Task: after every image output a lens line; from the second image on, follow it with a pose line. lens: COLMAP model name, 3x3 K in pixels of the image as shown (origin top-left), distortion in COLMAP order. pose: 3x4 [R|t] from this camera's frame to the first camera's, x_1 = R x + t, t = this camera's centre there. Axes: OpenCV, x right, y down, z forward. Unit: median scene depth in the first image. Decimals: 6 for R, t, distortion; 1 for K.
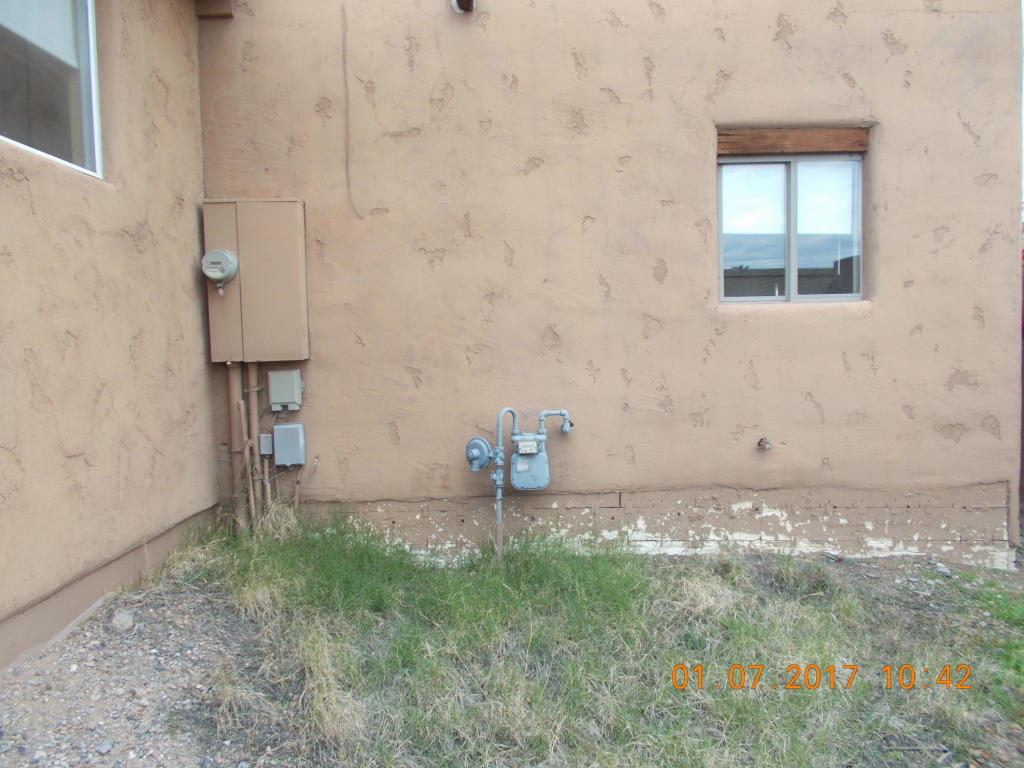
lens RADIAL K [[832.9, 0, 500.8], [0, 832.9, 381.0], [0, 0, 1]] dist [0.016016, -0.004798]
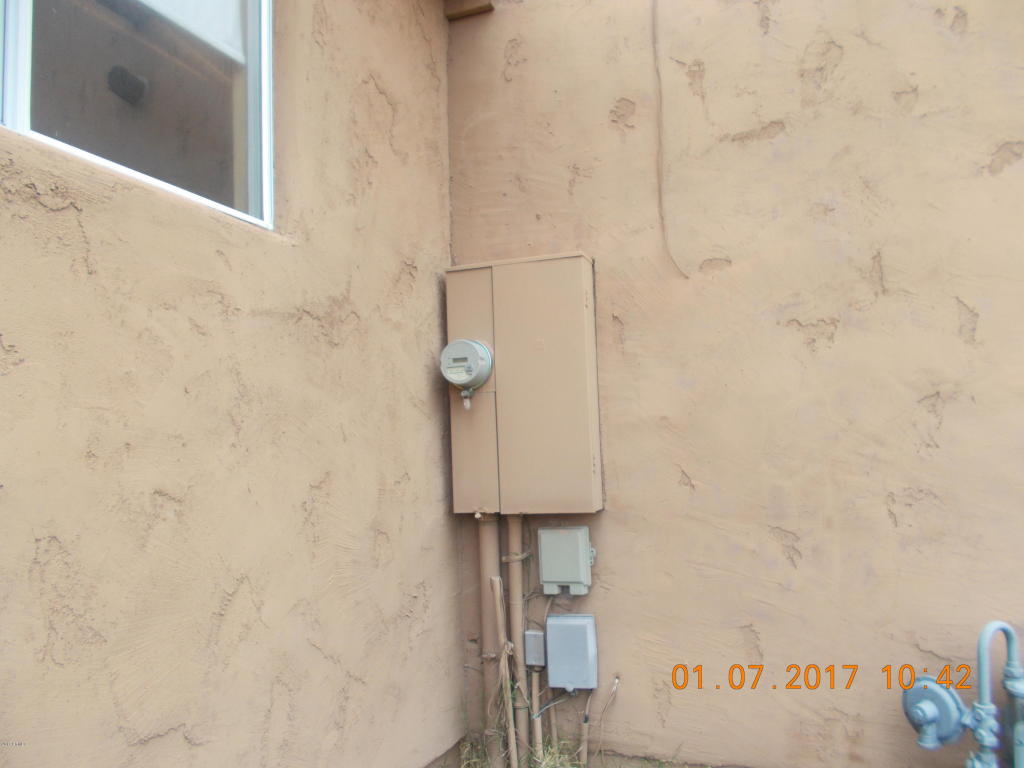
lens RADIAL K [[832.9, 0, 506.6], [0, 832.9, 379.7], [0, 0, 1]] dist [0.016016, -0.004798]
pose [[0.942615, -0.033899, -0.332156, -0.091669], [-0.006333, 0.992838, -0.119299, -0.047850], [0.333821, 0.114556, 0.935650, 0.399866]]
